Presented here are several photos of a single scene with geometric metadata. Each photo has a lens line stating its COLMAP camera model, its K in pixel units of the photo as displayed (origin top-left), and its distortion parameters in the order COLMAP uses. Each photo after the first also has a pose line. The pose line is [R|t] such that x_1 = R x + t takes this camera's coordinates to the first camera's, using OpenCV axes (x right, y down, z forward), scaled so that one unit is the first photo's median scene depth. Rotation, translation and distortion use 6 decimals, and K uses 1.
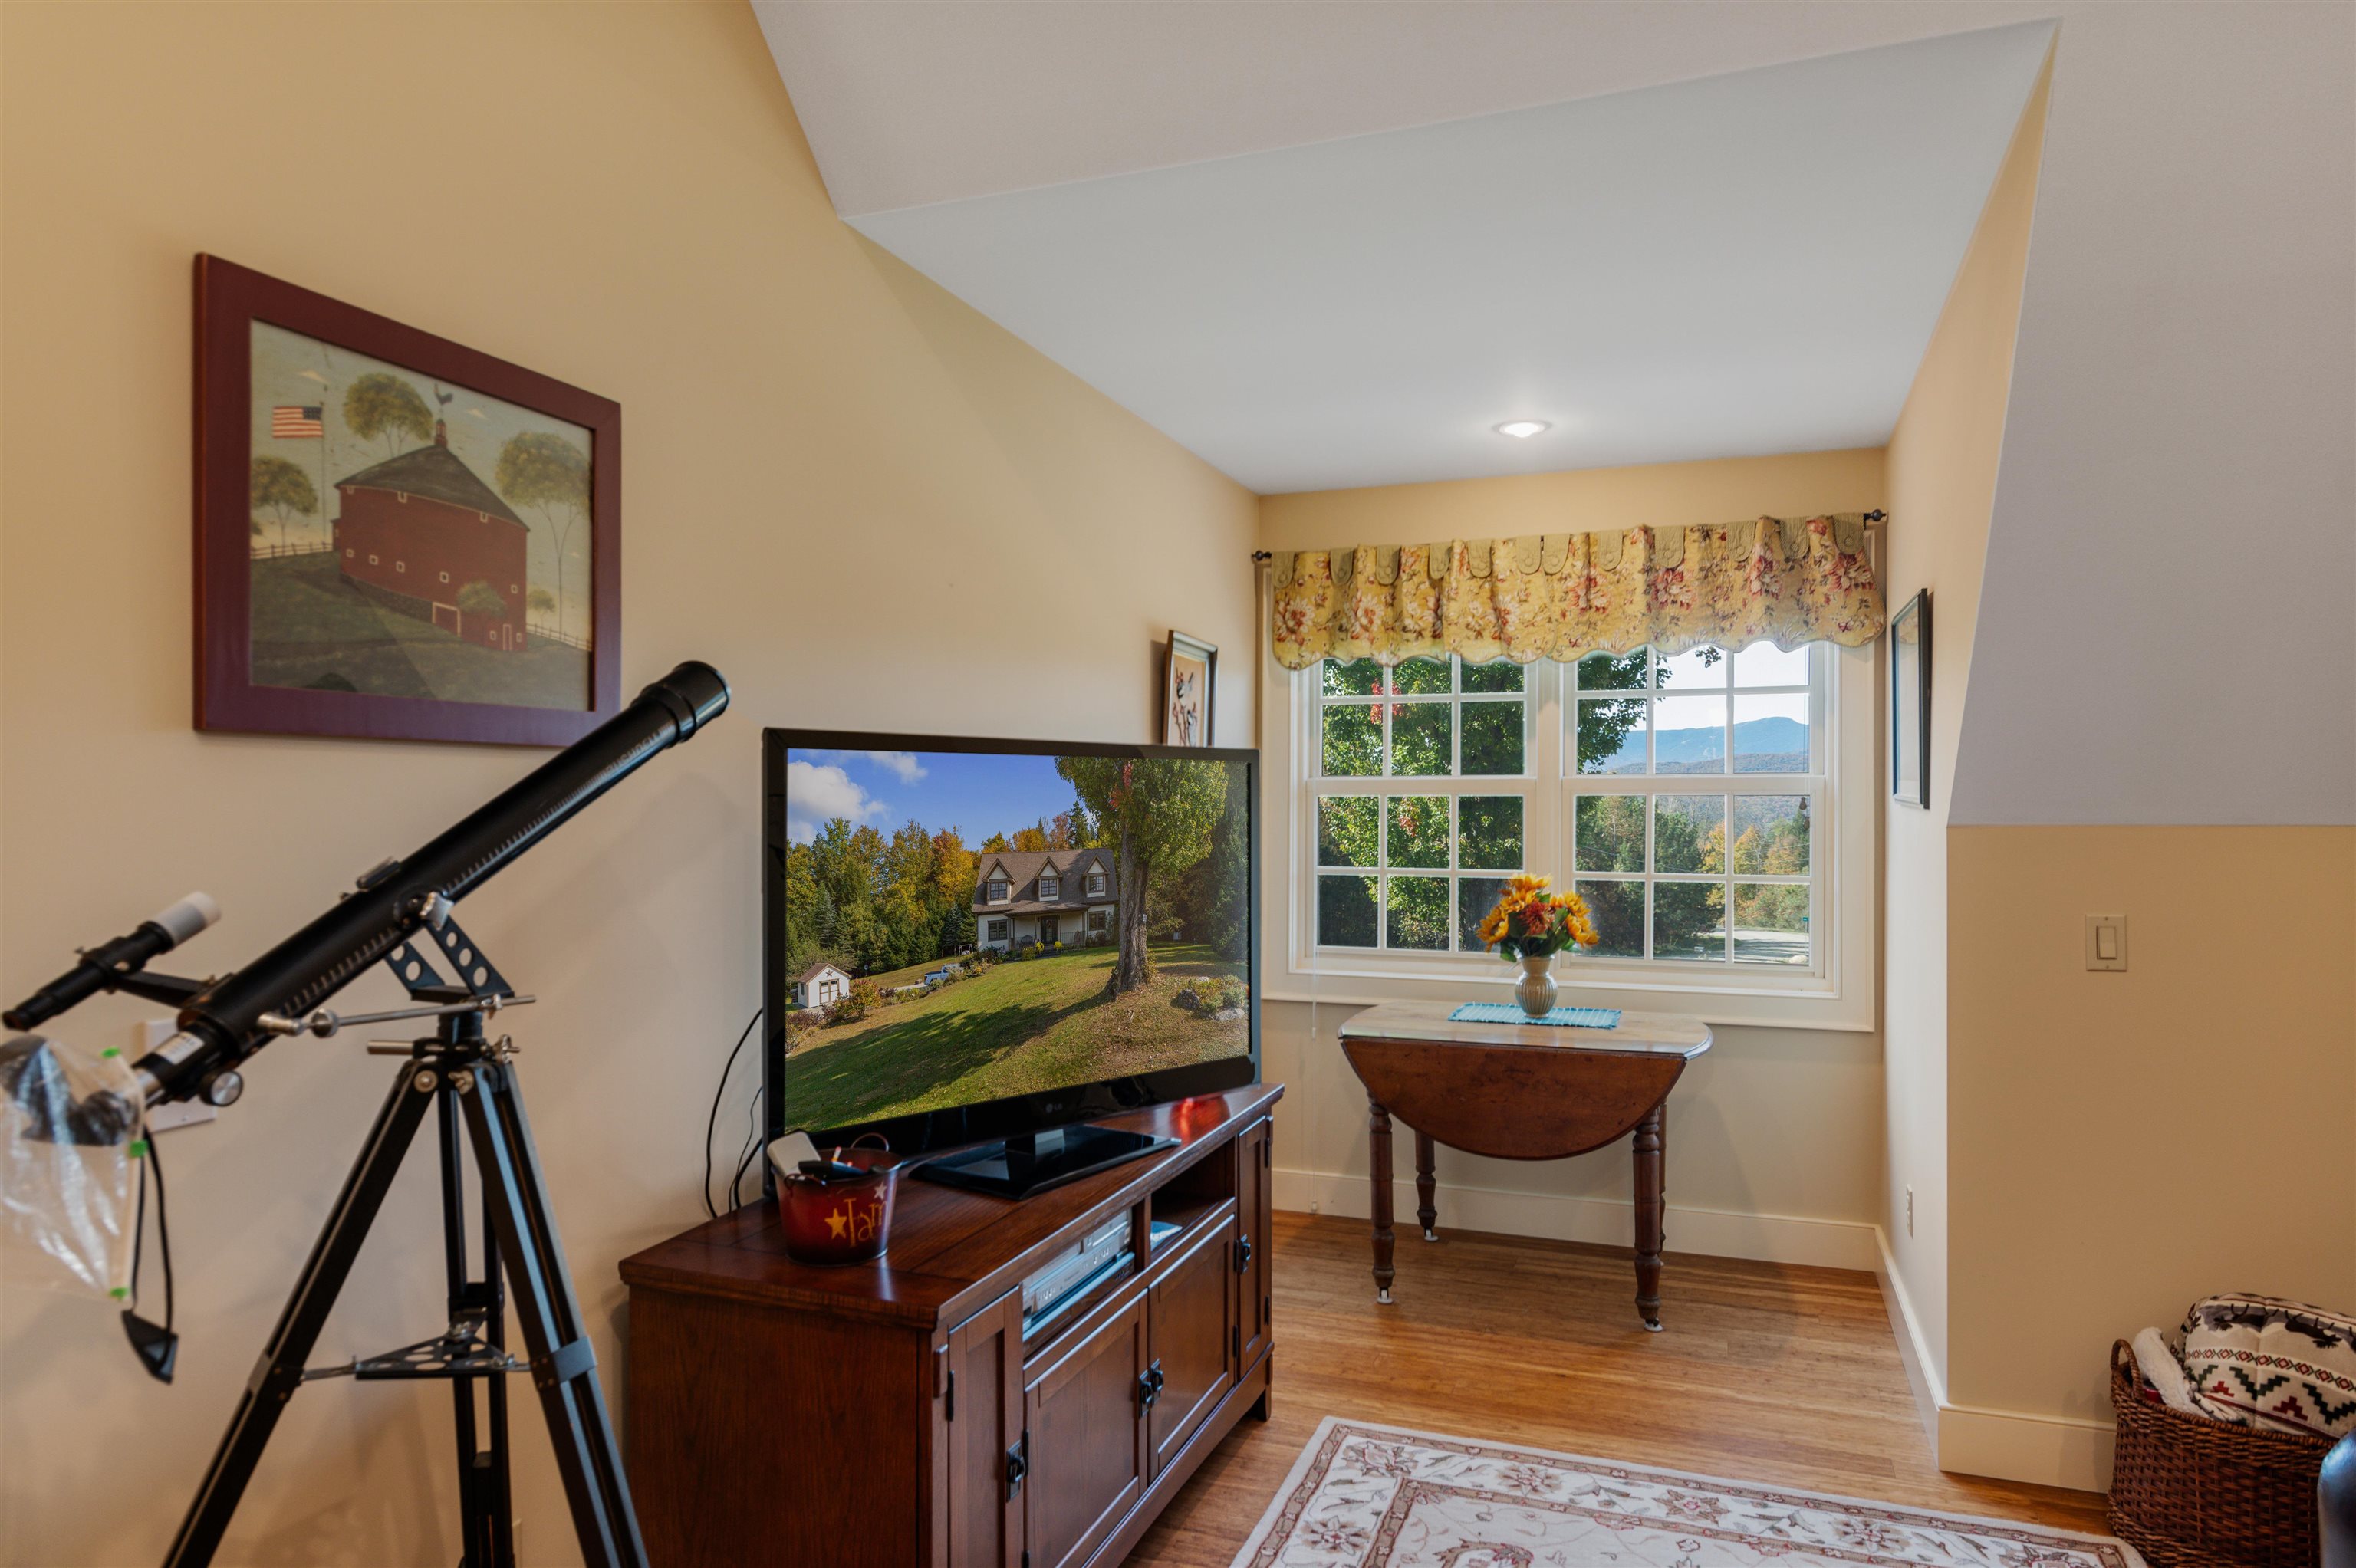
lens RADIAL K [[1414.9, 0, 1180.4], [0, 1414.9, 810.3], [0, 0, 1]] dist [-0.000448, -0.001100]
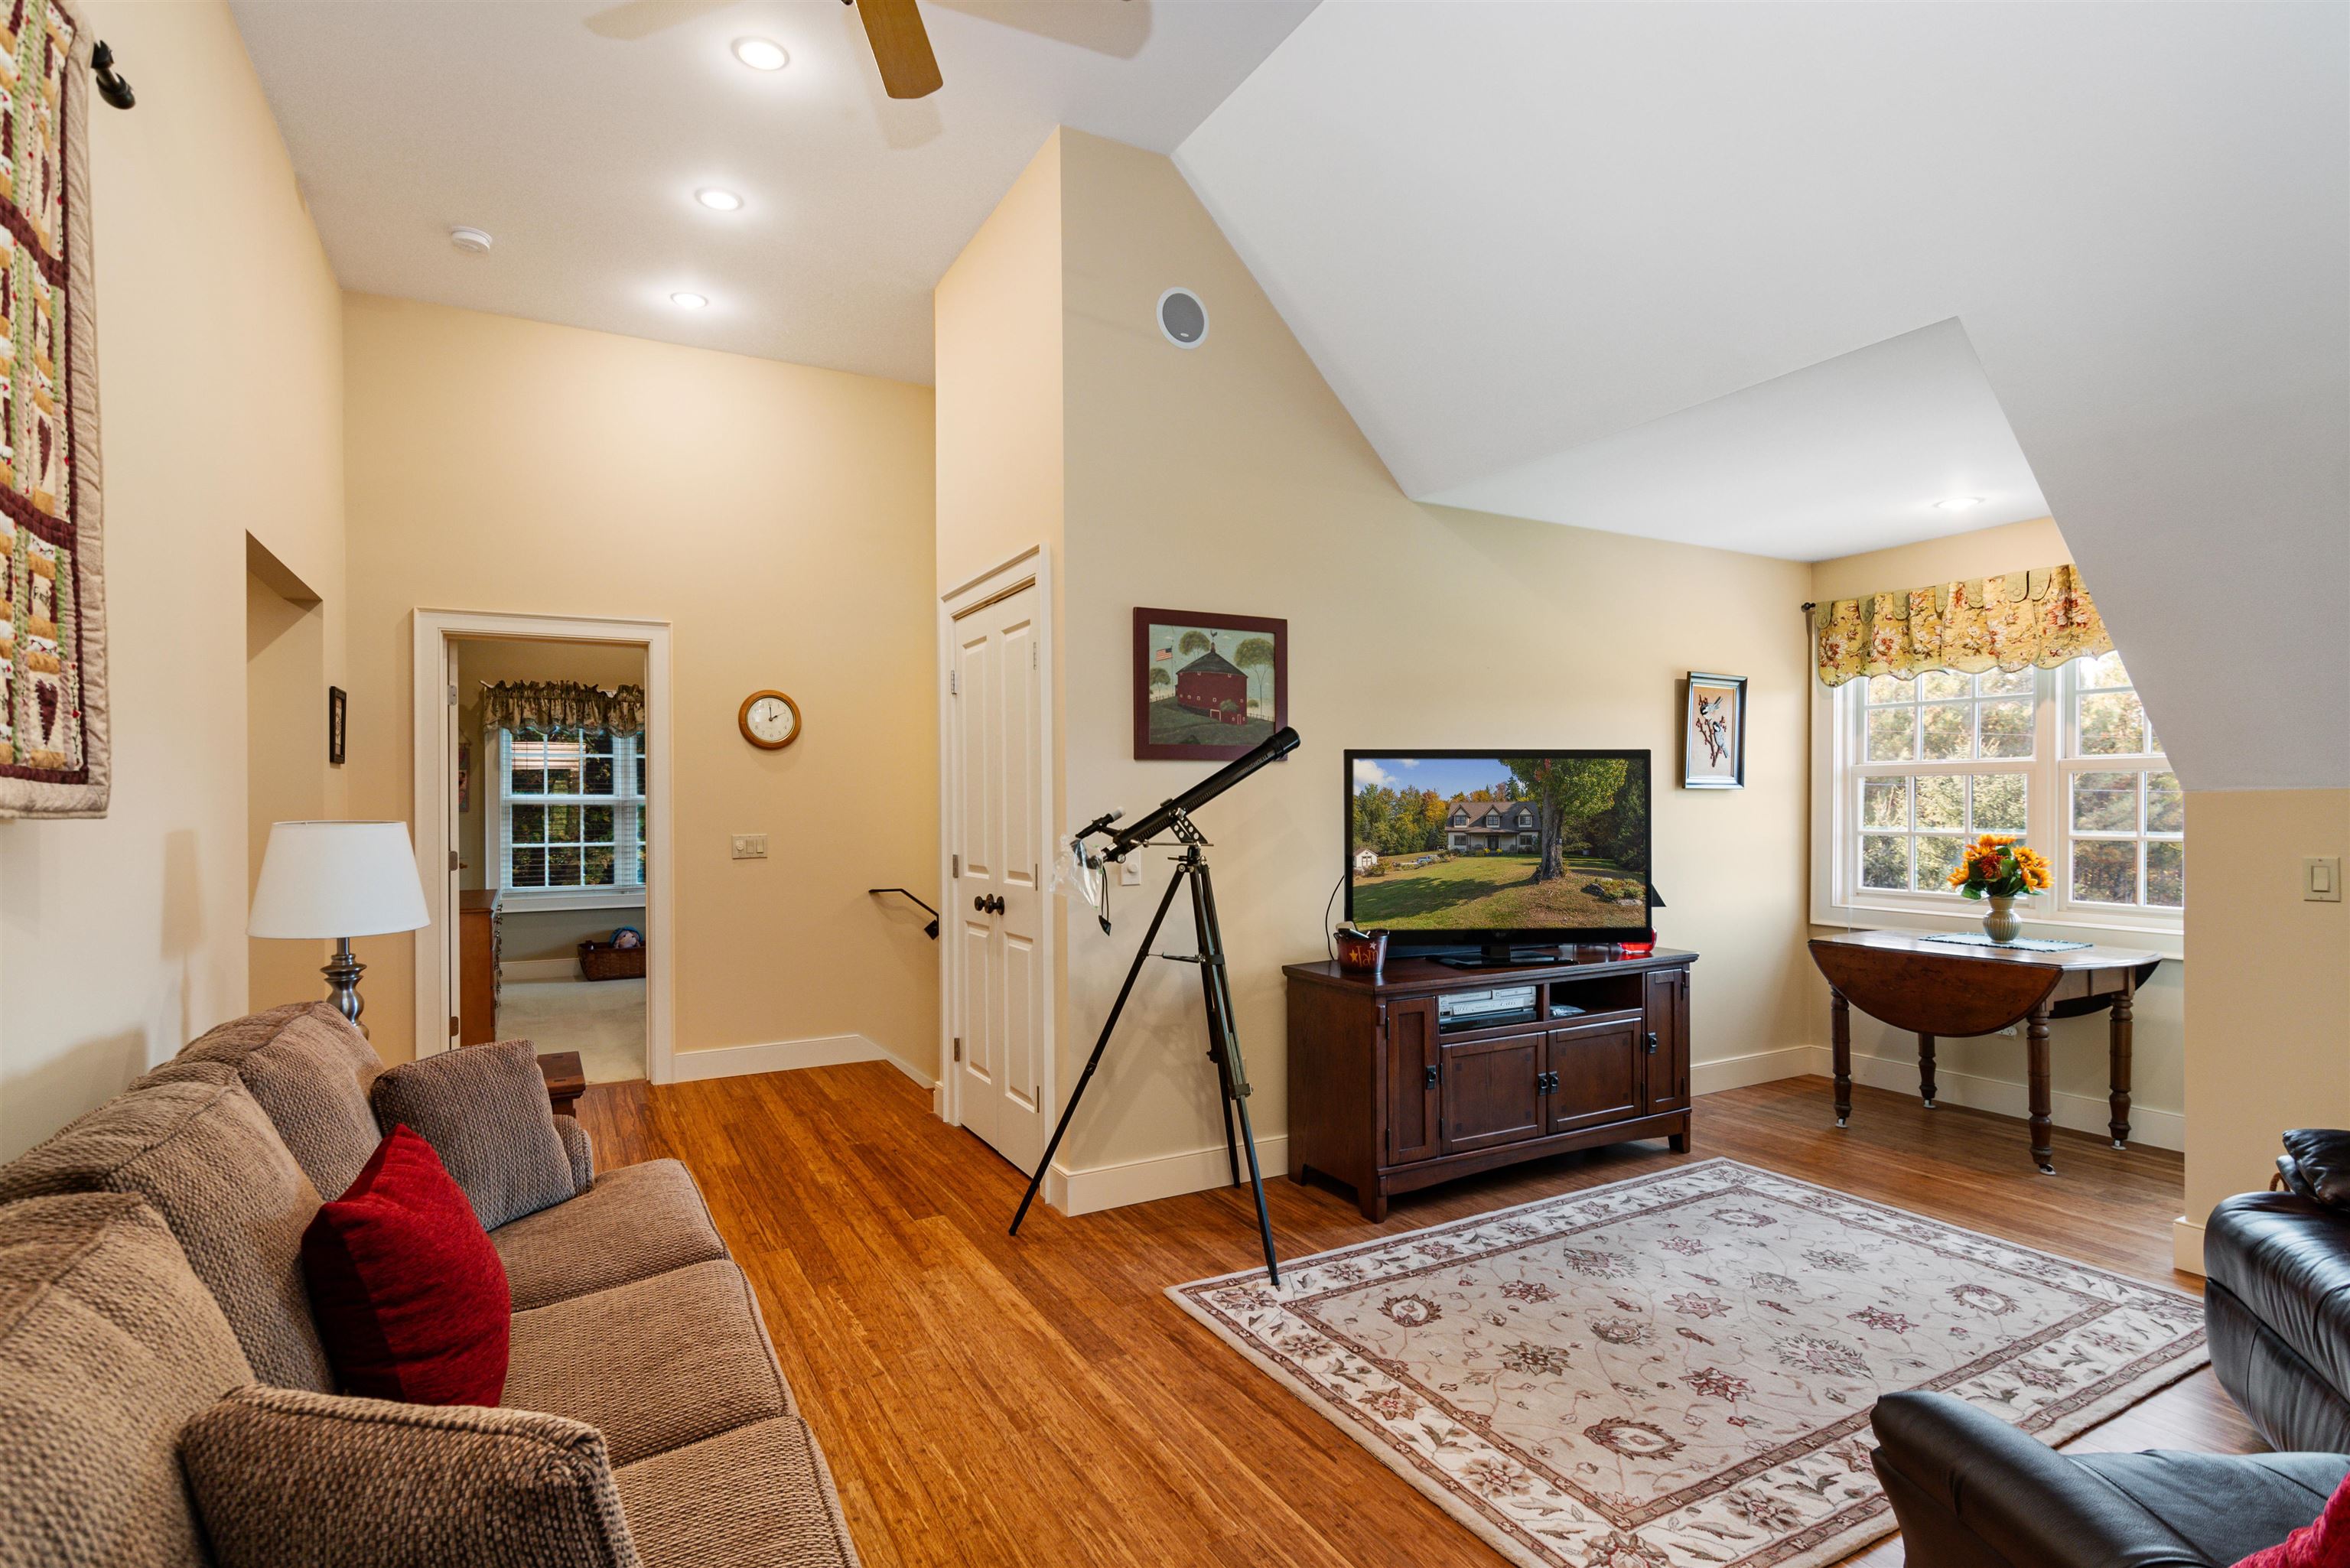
lens RADIAL K [[1143.0, 0, 1164.3], [0, 1143.0, 804.2], [0, 0, 1]] dist [0.001368, 0.000203]
pose [[0.757797, -0.001872, -0.652488, 0.551430], [0.002857, 0.999996, 0.000449, 0.023256], [0.652485, -0.002204, 0.757799, -0.480160]]
